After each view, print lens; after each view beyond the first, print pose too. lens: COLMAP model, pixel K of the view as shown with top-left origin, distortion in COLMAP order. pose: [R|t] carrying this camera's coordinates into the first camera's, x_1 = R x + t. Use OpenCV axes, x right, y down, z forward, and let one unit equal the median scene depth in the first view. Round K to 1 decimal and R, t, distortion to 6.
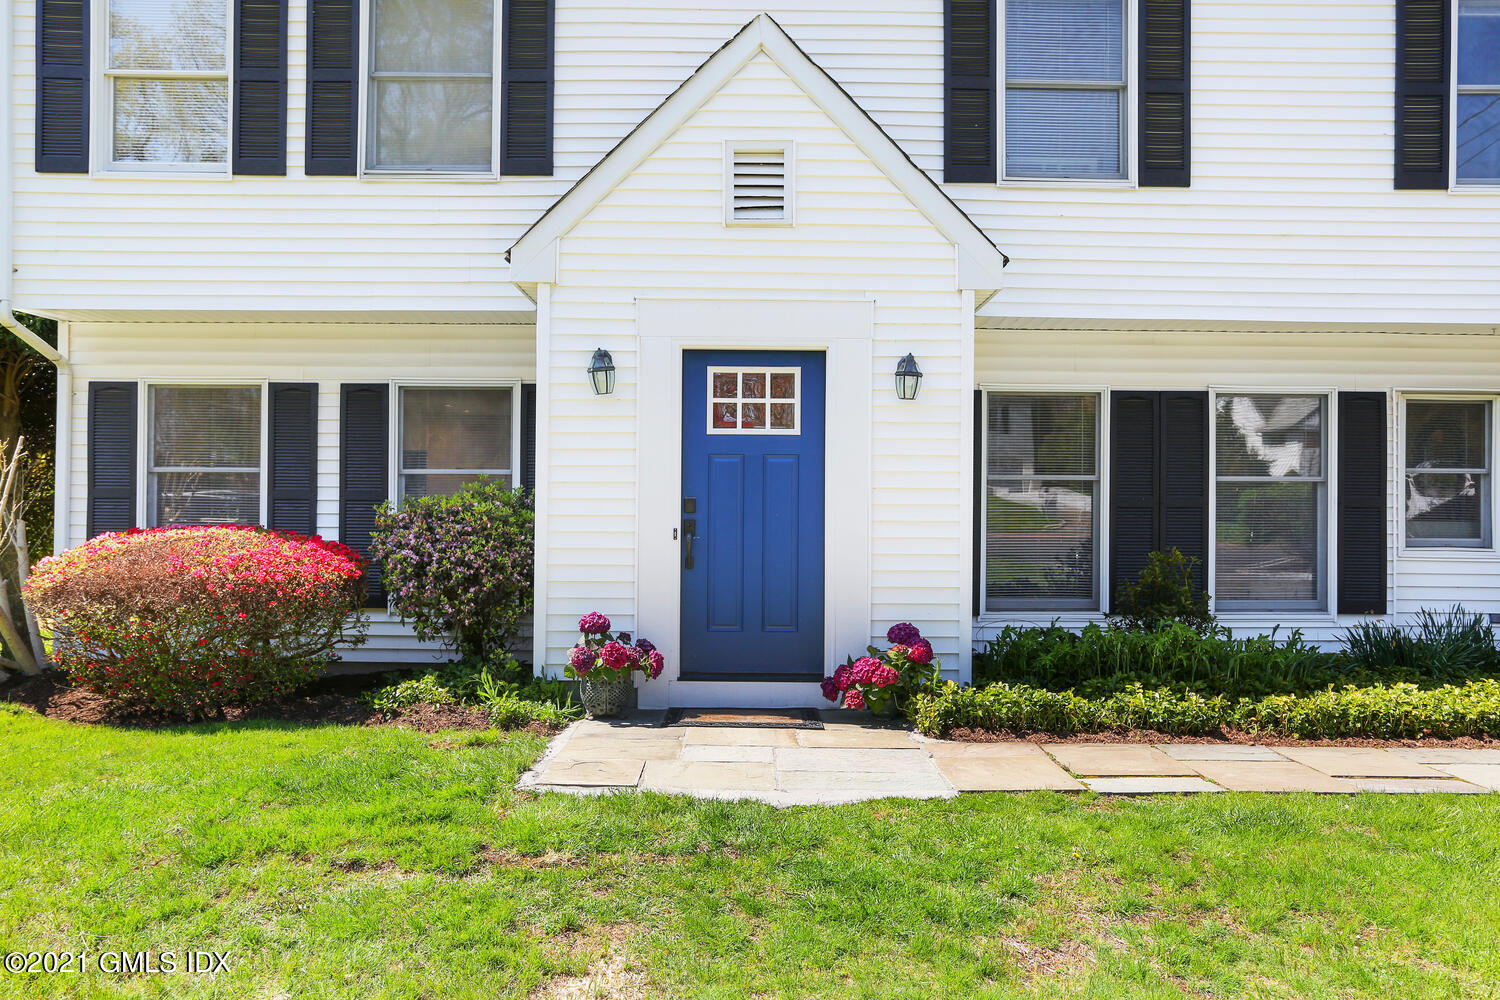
lens RADIAL K [[1022.8, 0, 750.0], [0, 1022.8, 500.0], [0, 0, 1]] dist [-0.008287, -0.001294]
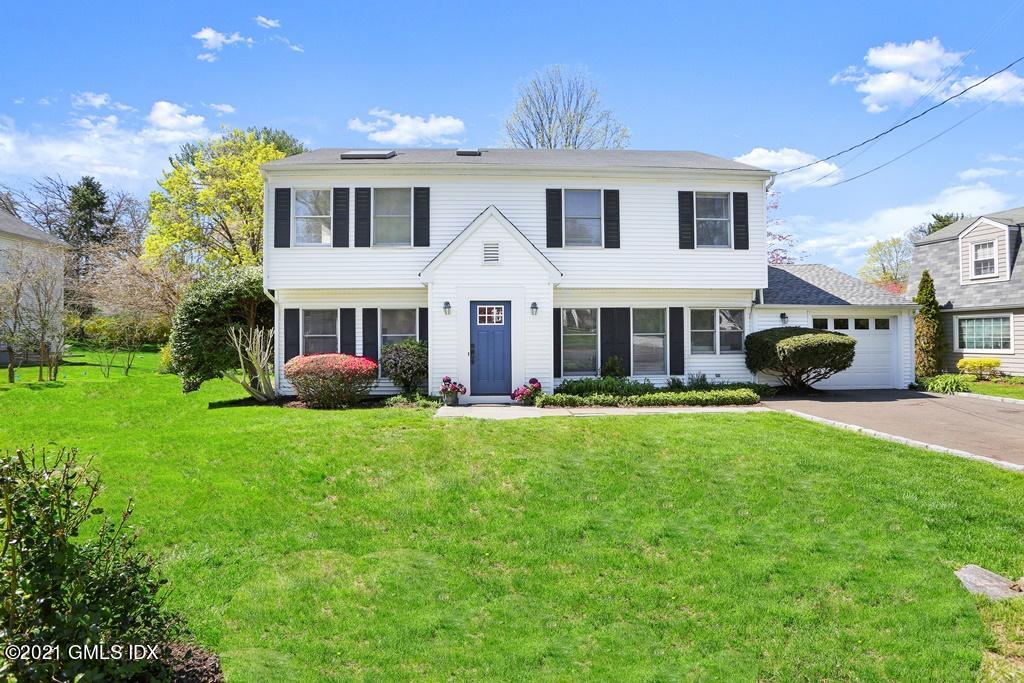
lens RADIAL K [[500.0, 0, 516.5], [0, 500.0, 339.2], [0, 0, 1]] dist [-0.060447, 0.020231]
pose [[0.999008, -0.014006, 0.042282, 0.018713], [0.013524, 0.999841, 0.011661, -0.034685], [-0.042439, -0.011077, 0.999038, -0.705672]]
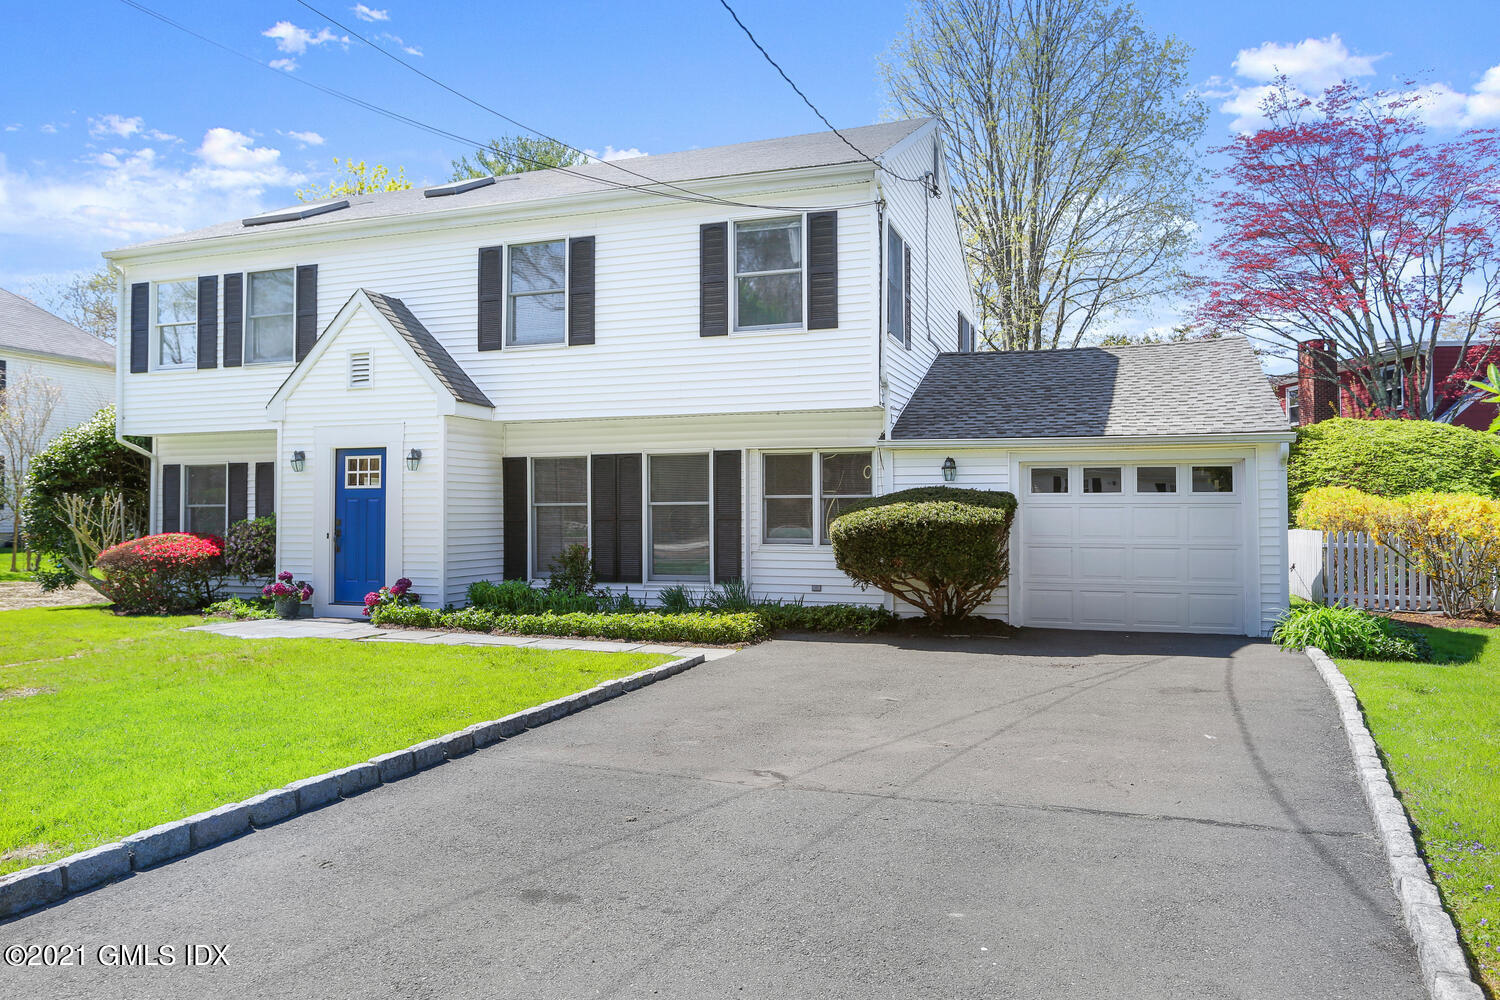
lens RADIAL K [[1022.8, 0, 750.0], [0, 1022.8, 500.0], [0, 0, 1]] dist [-0.008287, -0.001294]
pose [[0.938565, -0.014571, -0.344795, 1.473962], [0.014277, 0.999892, -0.003391, -0.021867], [0.344807, -0.001740, 0.938672, -0.689253]]
